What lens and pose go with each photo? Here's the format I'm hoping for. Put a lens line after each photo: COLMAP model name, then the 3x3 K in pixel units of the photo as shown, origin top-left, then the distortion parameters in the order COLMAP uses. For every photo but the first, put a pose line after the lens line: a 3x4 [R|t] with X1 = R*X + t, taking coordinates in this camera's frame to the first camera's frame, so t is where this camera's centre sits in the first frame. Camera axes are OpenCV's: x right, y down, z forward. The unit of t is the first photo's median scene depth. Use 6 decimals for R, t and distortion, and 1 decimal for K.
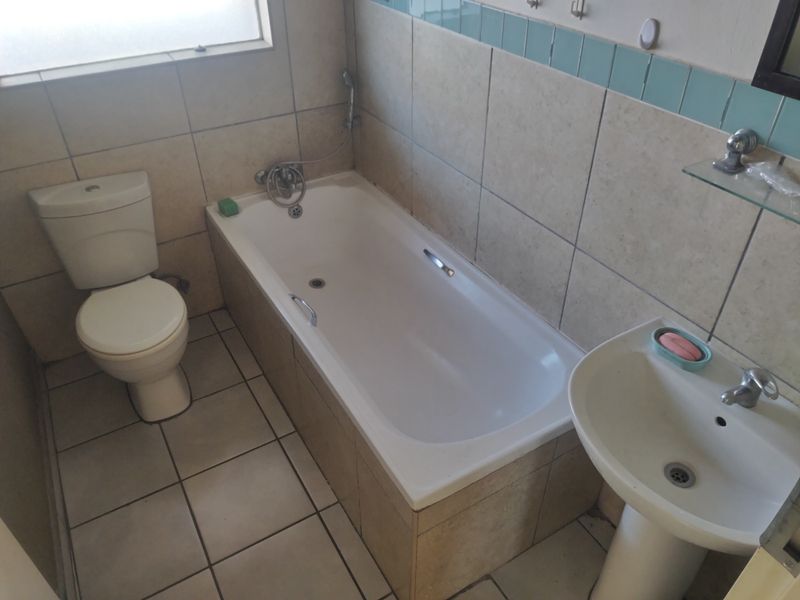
lens RADIAL K [[594.9, 0, 419.1], [0, 594.9, 298.9], [0, 0, 1]] dist [0.010400, -0.002431]
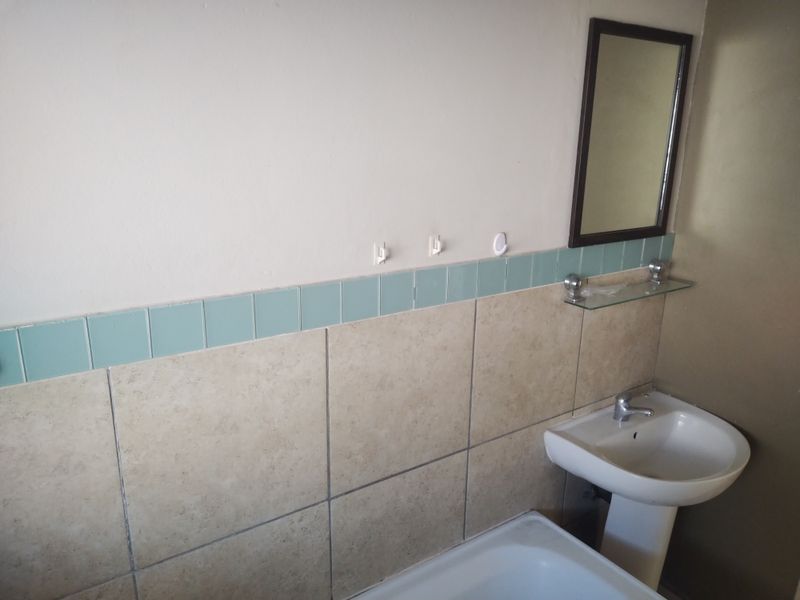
lens RADIAL K [[594.9, 0, 419.1], [0, 594.9, 298.9], [0, 0, 1]] dist [0.010400, -0.002431]
pose [[-0.056489, -0.294444, 0.953998, -0.620006], [0.578570, 0.769074, 0.271628, -0.609053], [-0.813674, 0.567299, 0.126912, 0.813221]]
